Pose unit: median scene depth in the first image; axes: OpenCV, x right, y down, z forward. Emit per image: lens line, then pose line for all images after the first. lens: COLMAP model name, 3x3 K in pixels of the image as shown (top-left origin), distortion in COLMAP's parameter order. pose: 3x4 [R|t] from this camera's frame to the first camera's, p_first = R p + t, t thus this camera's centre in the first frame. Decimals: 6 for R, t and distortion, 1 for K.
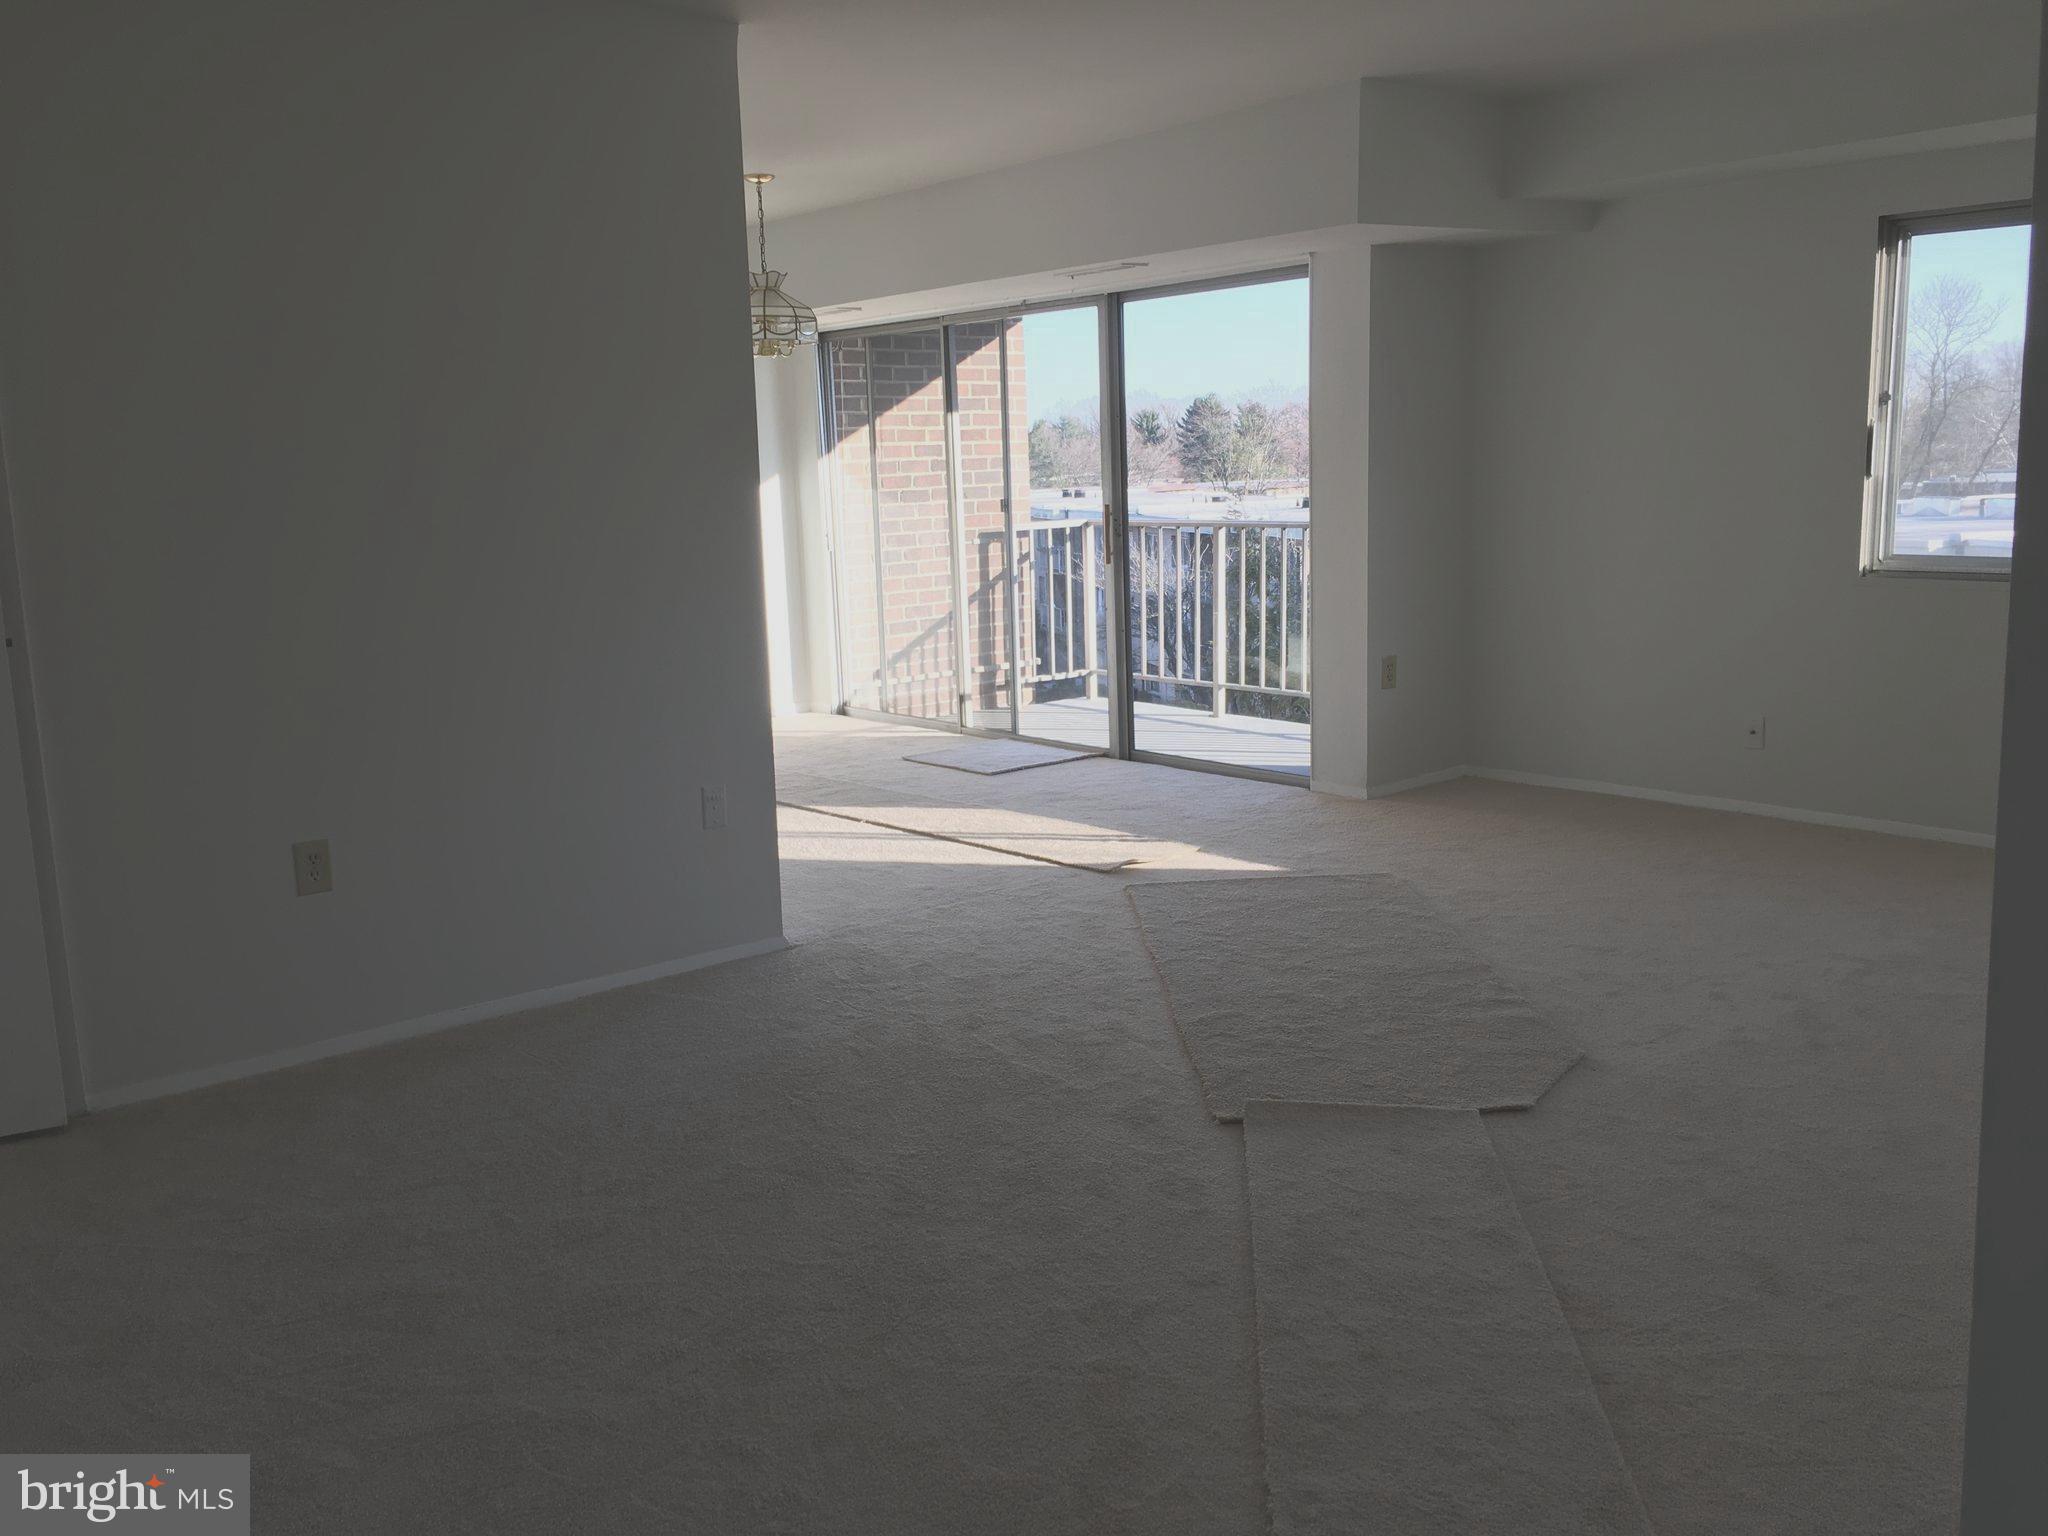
lens RADIAL K [[1757.3, 0, 1018.8], [0, 1757.3, 760.7], [0, 0, 1]] dist [0.077631, -0.114383]
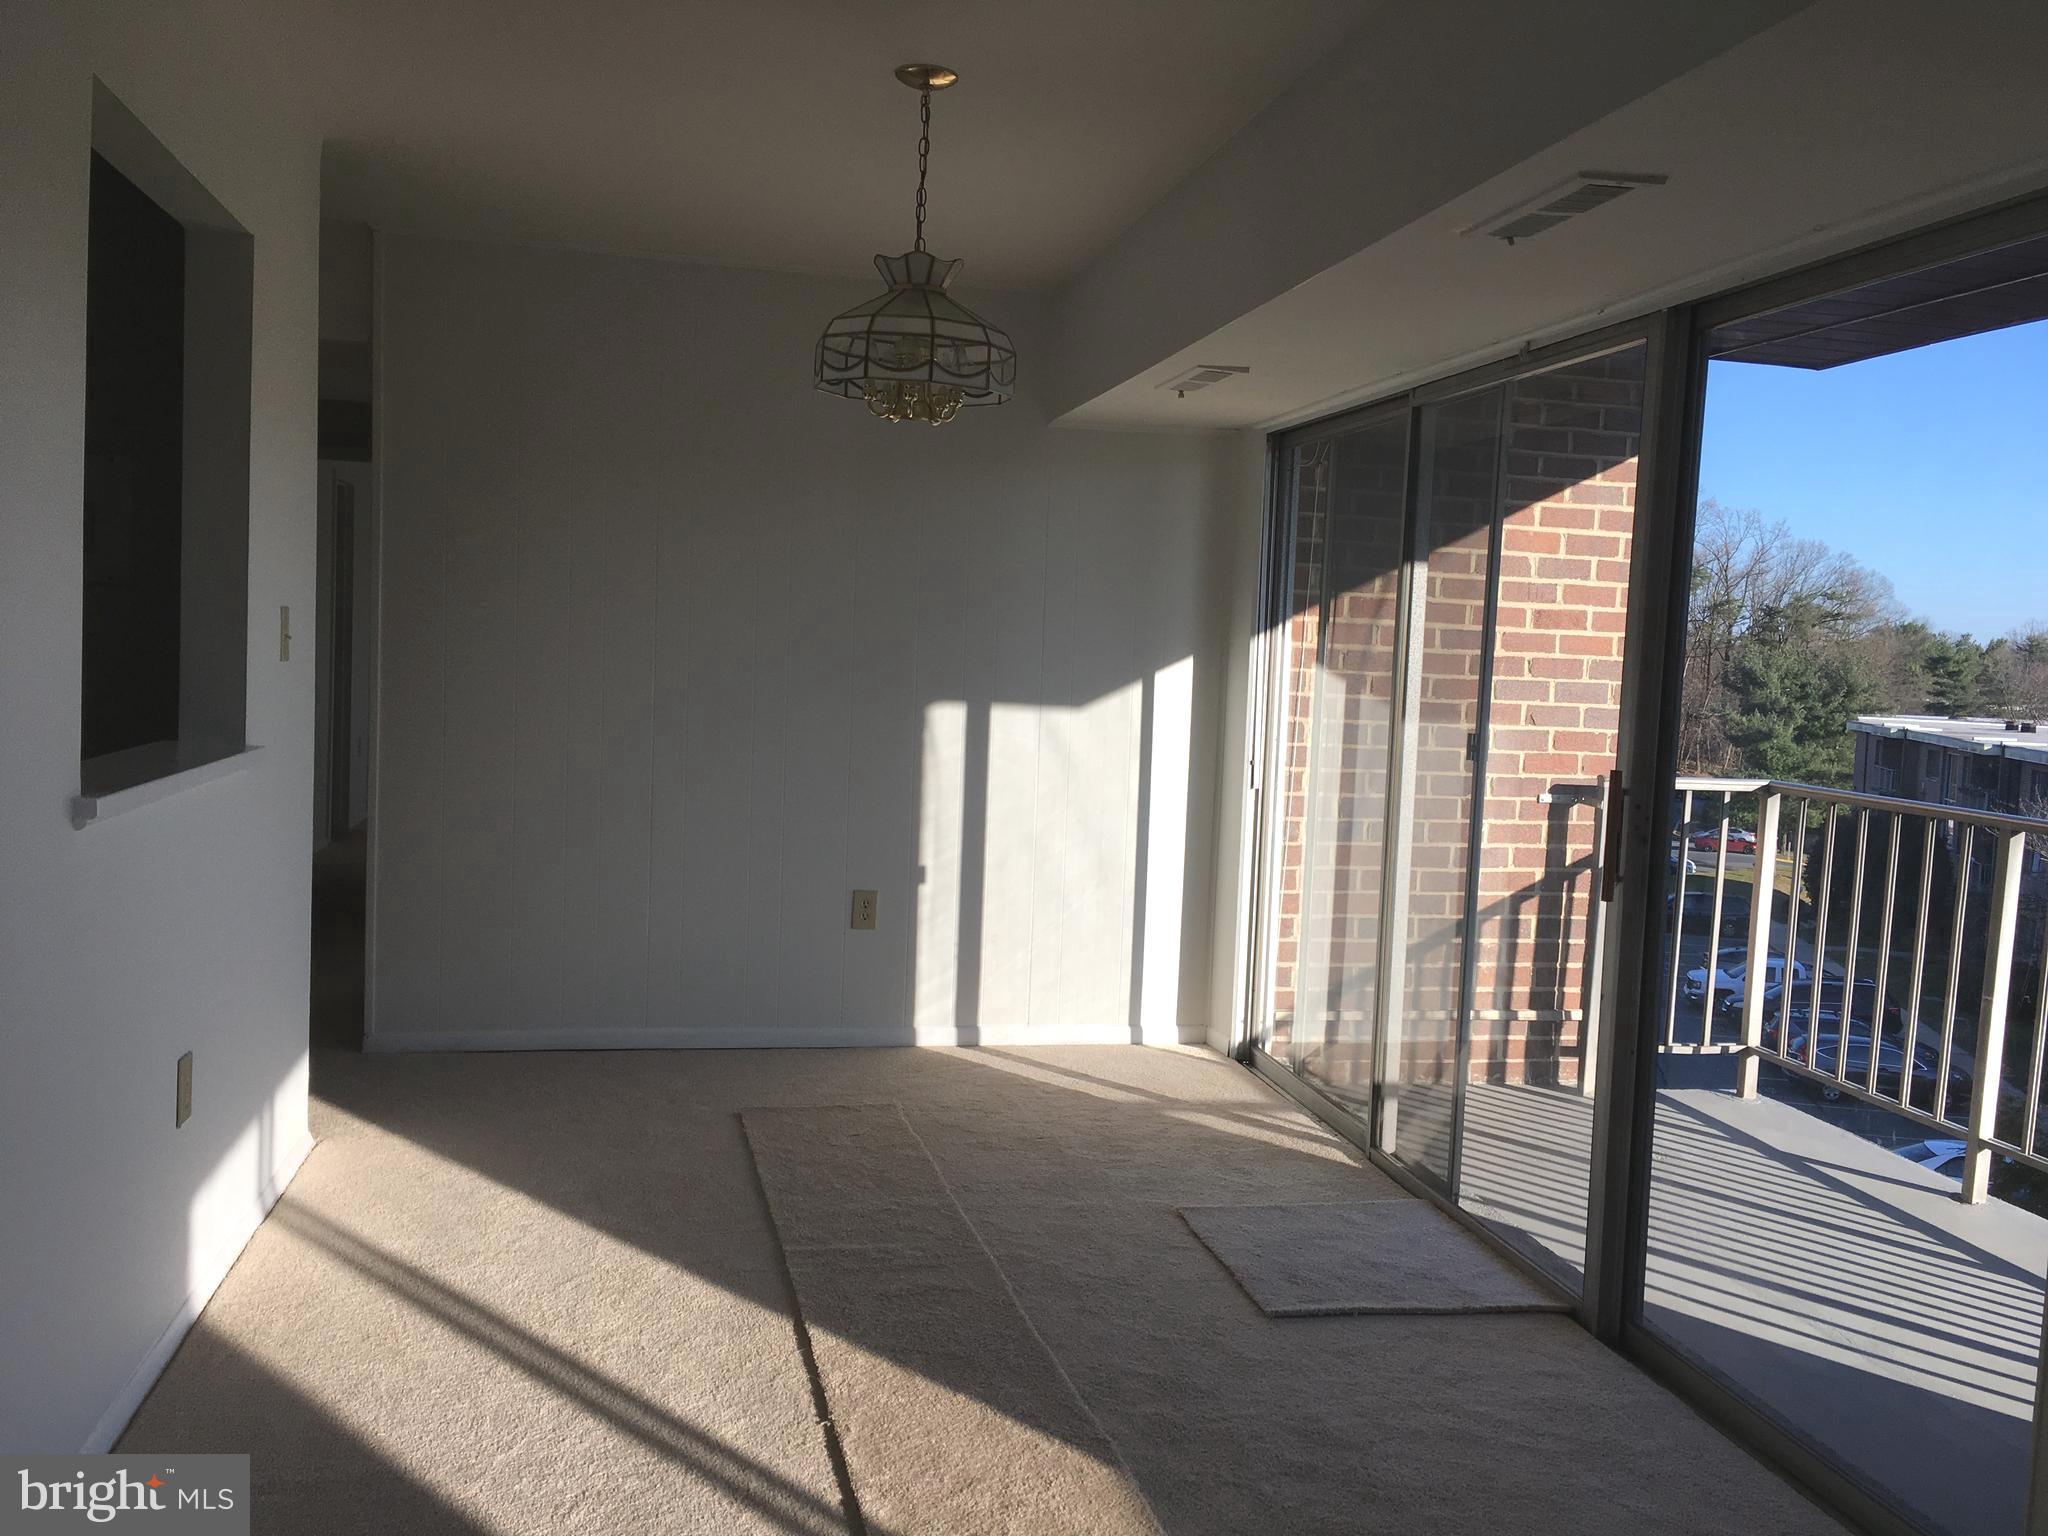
lens RADIAL K [[1757.3, 0, 1002.9], [0, 1757.3, 778.1], [0, 0, 1]] dist [0.077631, -0.114383]
pose [[0.875421, 0.112816, -0.470011, 0.113934], [-0.156149, 0.986250, -0.054108, -0.086871], [0.457444, 0.120759, 0.881001, 0.485115]]
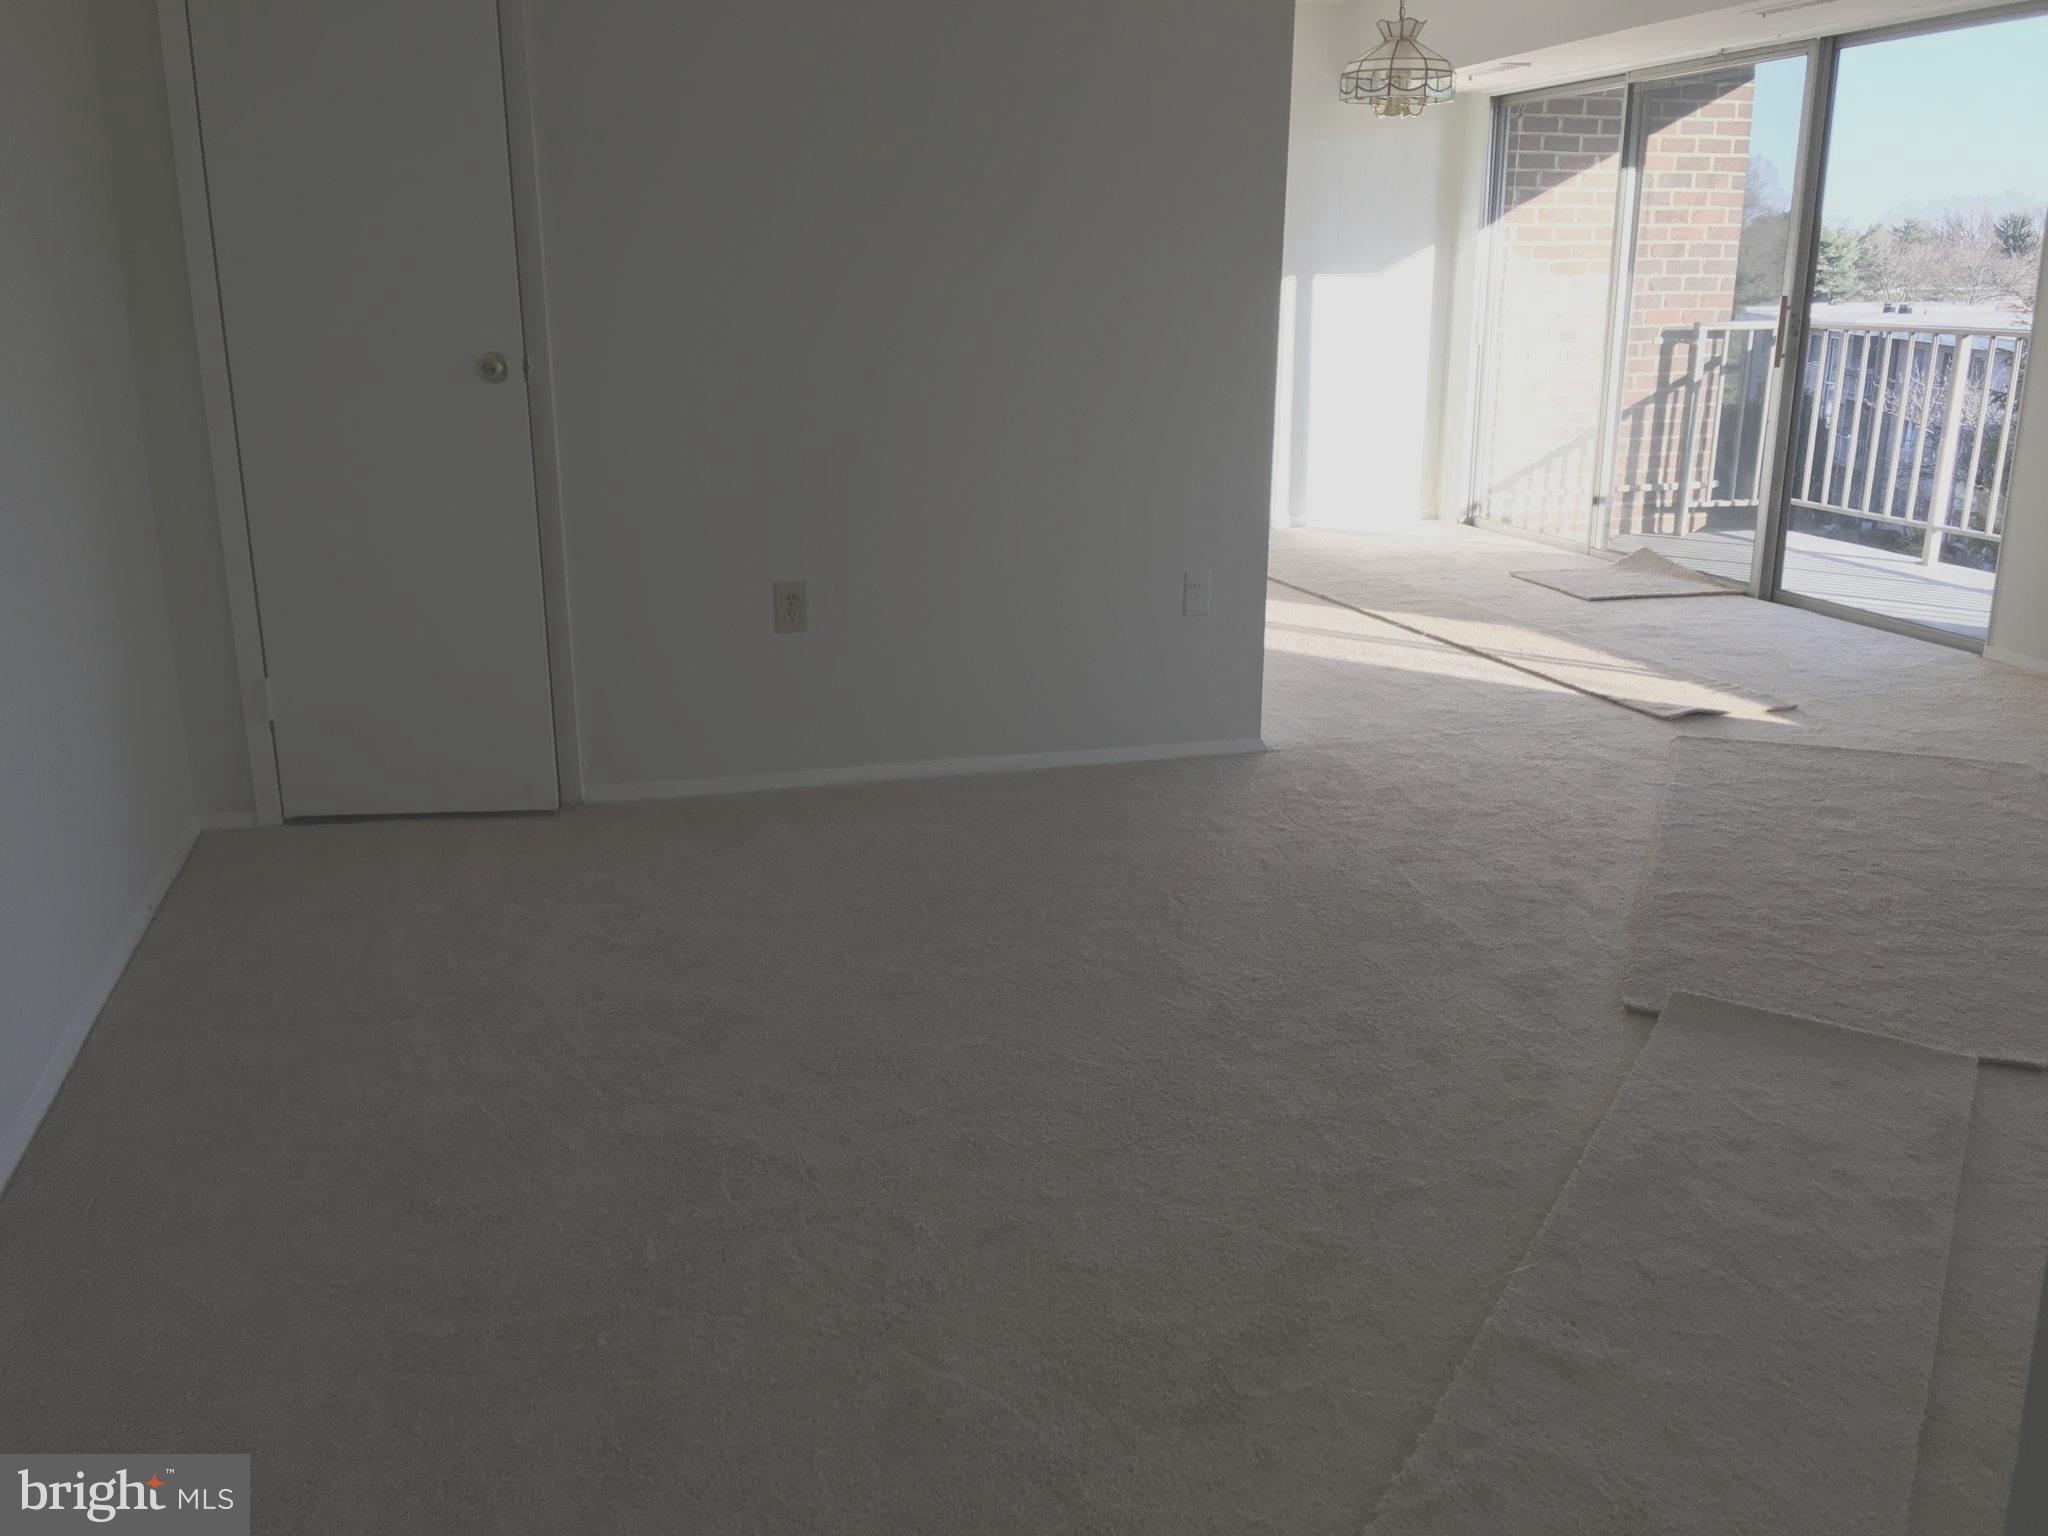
lens RADIAL K [[1757.3, 0, 1014.5], [0, 1757.3, 766.0], [0, 0, 1]] dist [0.077631, -0.114383]
pose [[0.911527, 0.139250, -0.386947, 0.068204], [-0.096095, 0.987001, 0.128822, 0.002803], [0.399855, -0.080241, 0.913059, 0.047026]]
